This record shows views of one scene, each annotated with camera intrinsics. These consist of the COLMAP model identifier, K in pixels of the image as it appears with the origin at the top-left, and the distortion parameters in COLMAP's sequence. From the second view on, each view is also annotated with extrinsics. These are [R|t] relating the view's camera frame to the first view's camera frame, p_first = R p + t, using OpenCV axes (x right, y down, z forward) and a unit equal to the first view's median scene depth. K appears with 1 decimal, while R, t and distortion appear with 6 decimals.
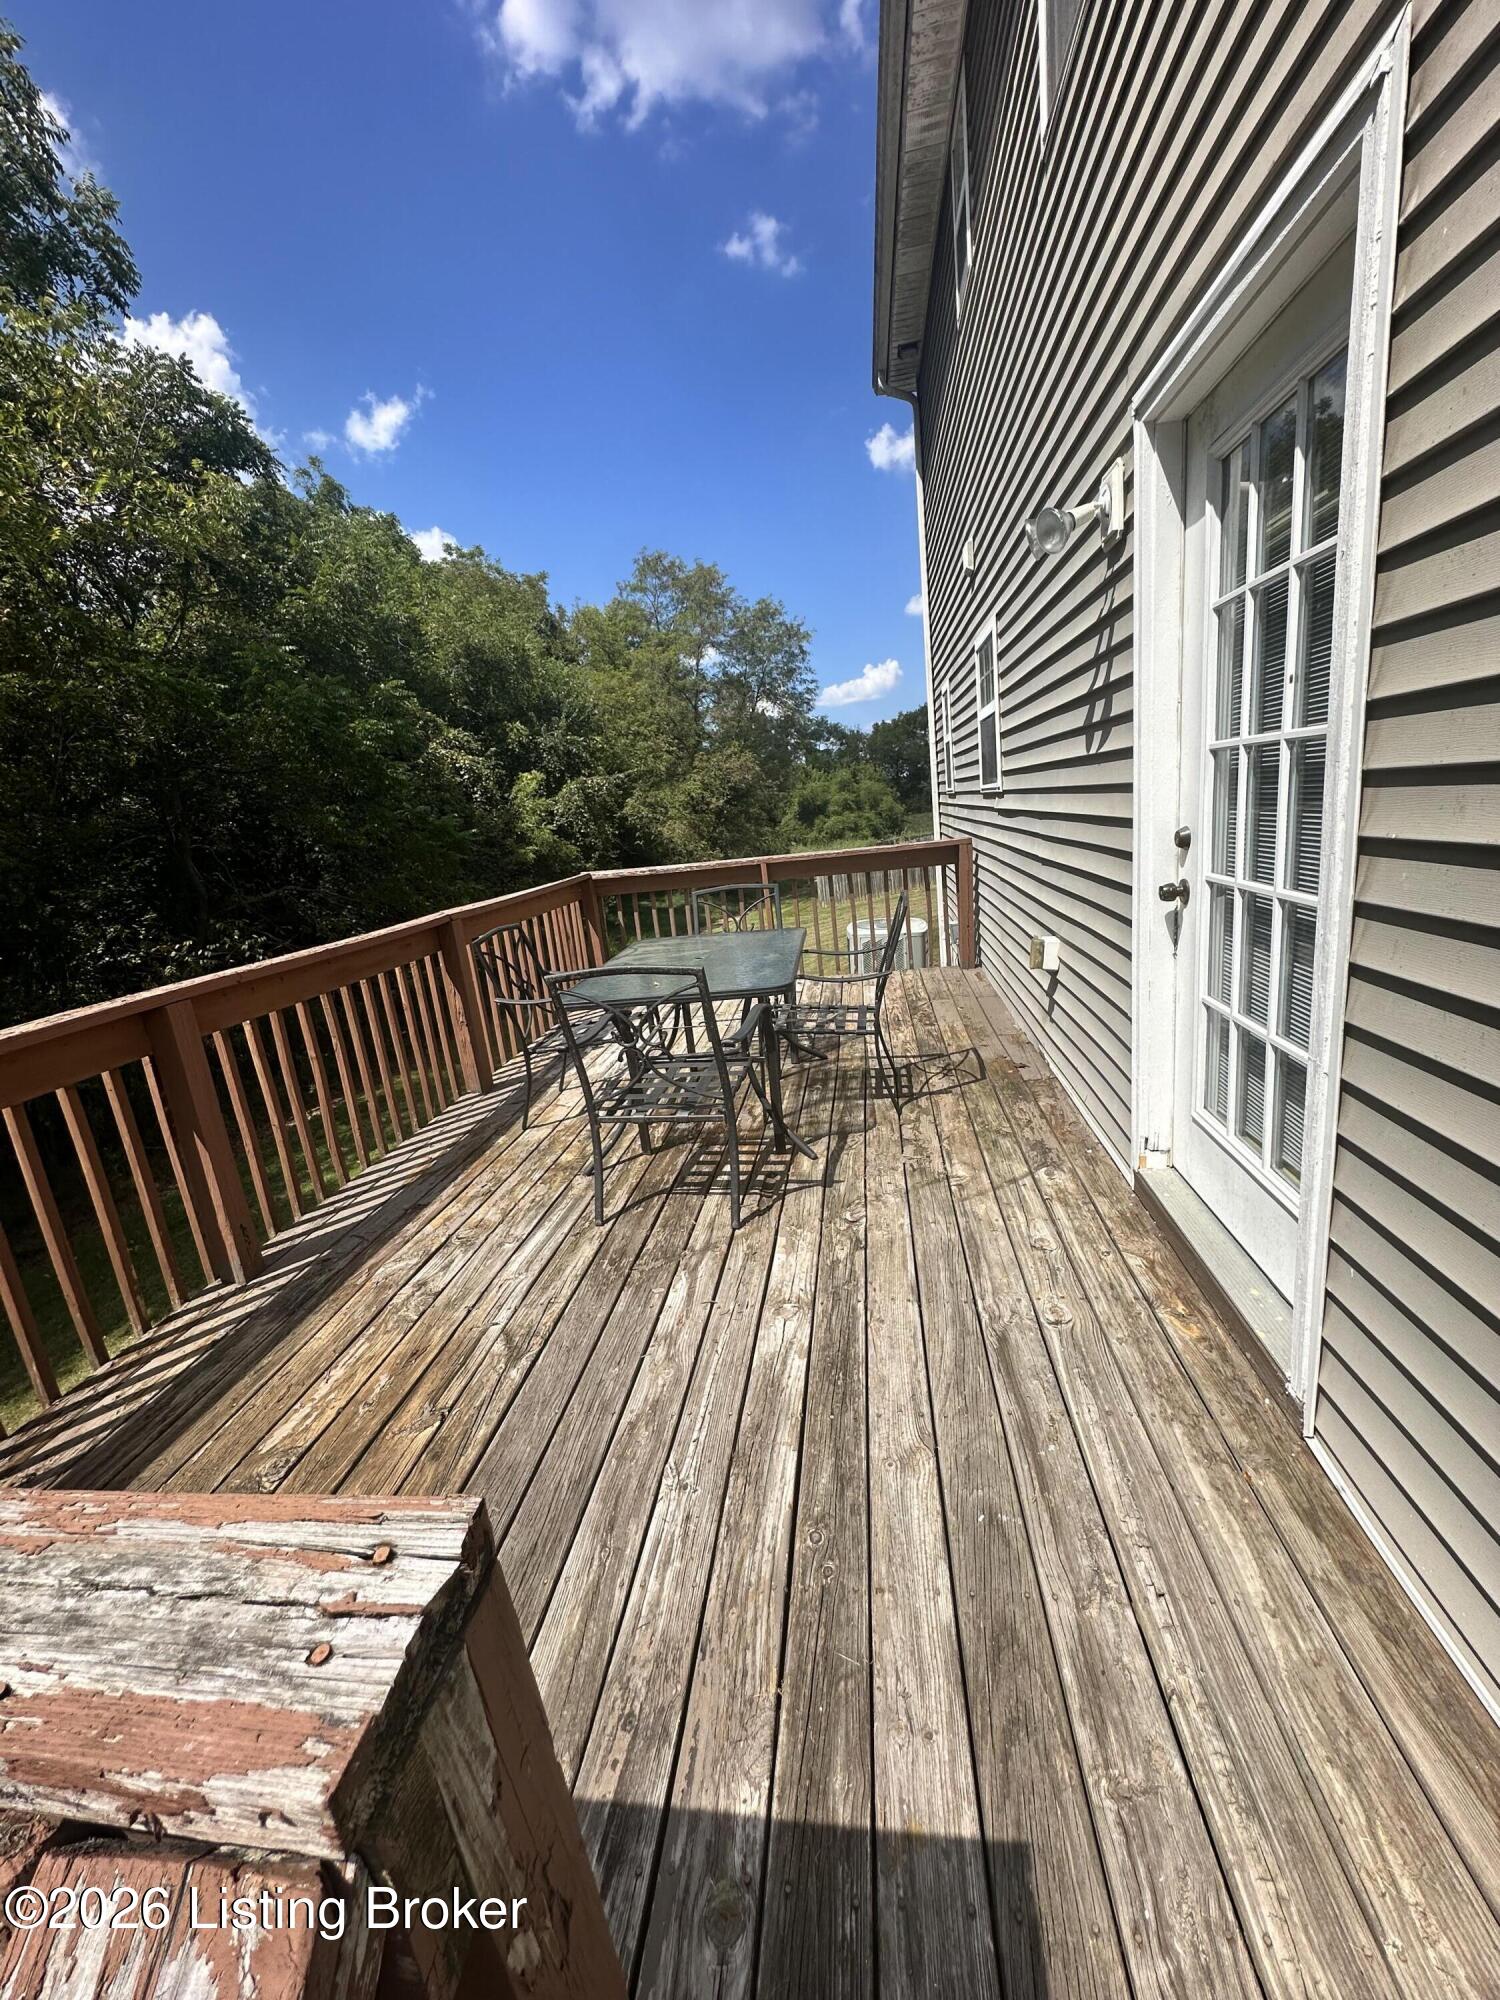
lens RADIAL K [[801.2, 0, 751.6], [0, 801.2, 999.5], [0, 0, 1]] dist [-0.004513, 0.001453]
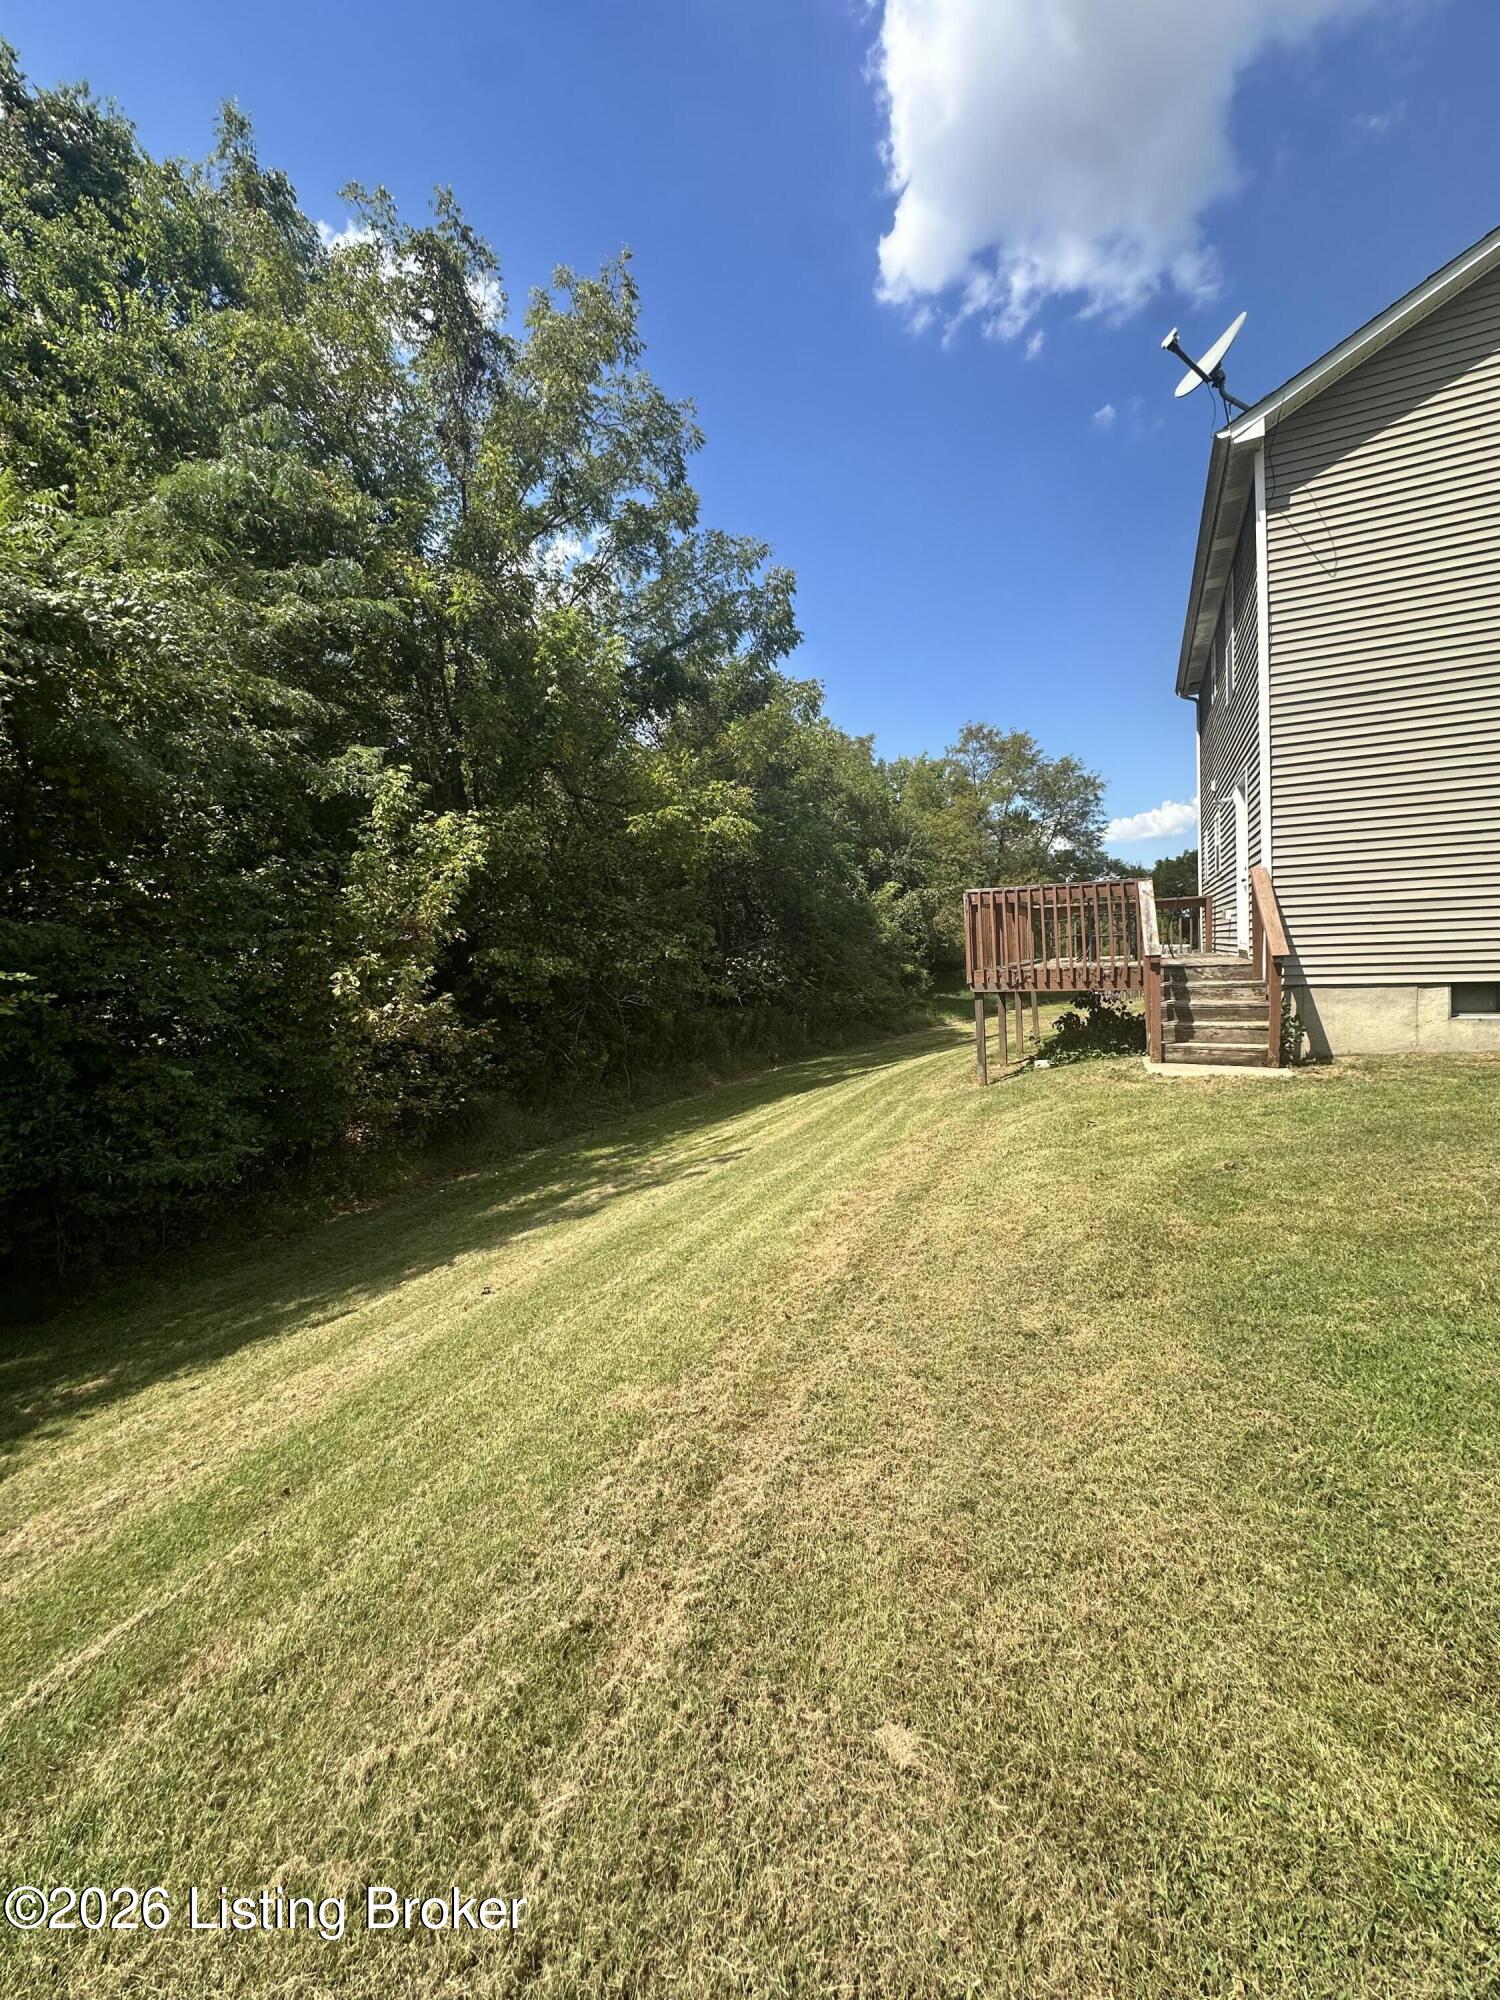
lens RADIAL K [[801.2, 0, 750.9], [0, 801.2, 990.9], [0, 0, 1]] dist [-0.004513, 0.001453]
pose [[0.948698, 0.079569, -0.306008, -0.039100], [-0.128152, 0.981524, -0.142084, 0.084153], [0.289049, 0.174010, 0.941367, -0.226104]]
